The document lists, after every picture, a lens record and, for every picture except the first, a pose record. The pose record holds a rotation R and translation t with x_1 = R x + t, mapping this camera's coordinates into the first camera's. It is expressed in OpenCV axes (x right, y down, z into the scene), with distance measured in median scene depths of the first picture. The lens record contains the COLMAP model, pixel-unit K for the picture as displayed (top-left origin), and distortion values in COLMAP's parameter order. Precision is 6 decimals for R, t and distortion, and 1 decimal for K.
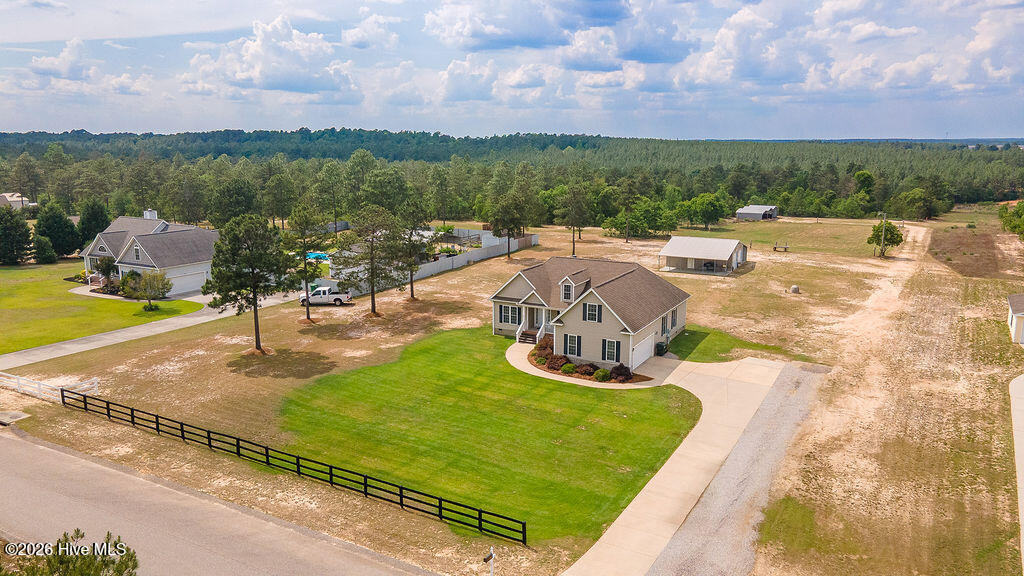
lens RADIAL K [[746.2, 0, 510.4], [0, 746.2, 288.2], [0, 0, 1]] dist [0.033295, 0.013043]
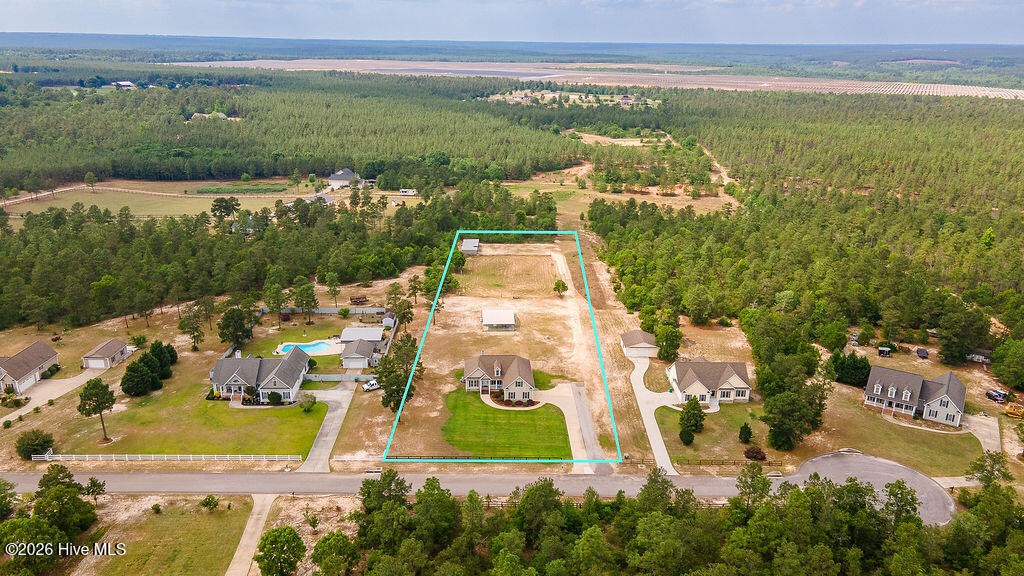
lens RADIAL K [[740.5, 0, 512.0], [0, 740.5, 288.0], [0, 0, 1]] dist [0.056752, 0.002011]
pose [[0.857577, -0.151611, 0.491503, -1.232967], [0.086824, 0.984528, 0.152202, -0.751093], [-0.506974, -0.087851, 0.857473, -1.383514]]
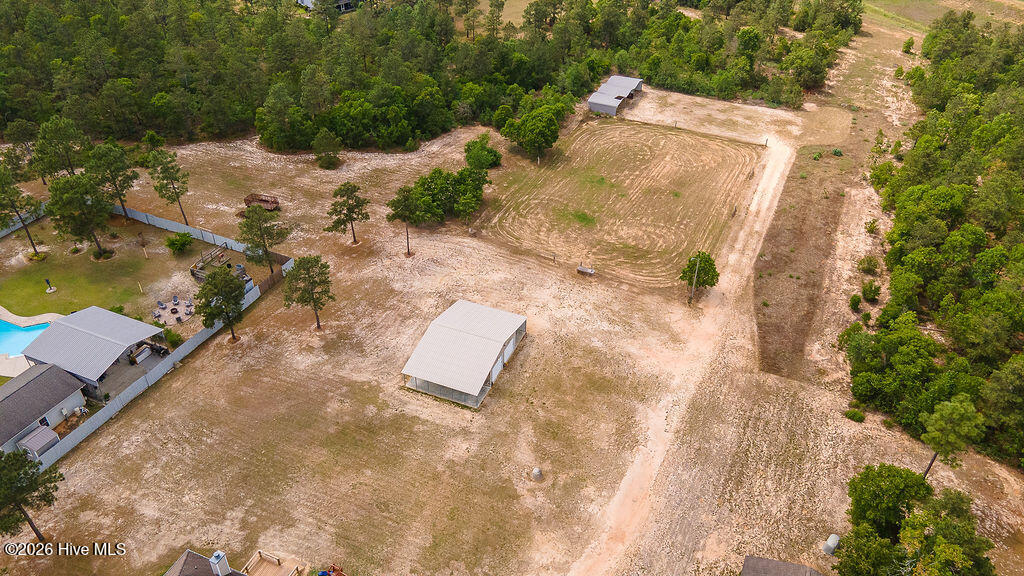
lens RADIAL K [[746.2, 0, 510.4], [0, 746.2, 288.2], [0, 0, 1]] dist [0.033295, 0.013043]
pose [[0.996442, -0.039307, 0.074558, 0.420872], [0.004519, 0.908235, 0.418436, -0.760659], [-0.084163, -0.416610, 0.905181, 0.476534]]
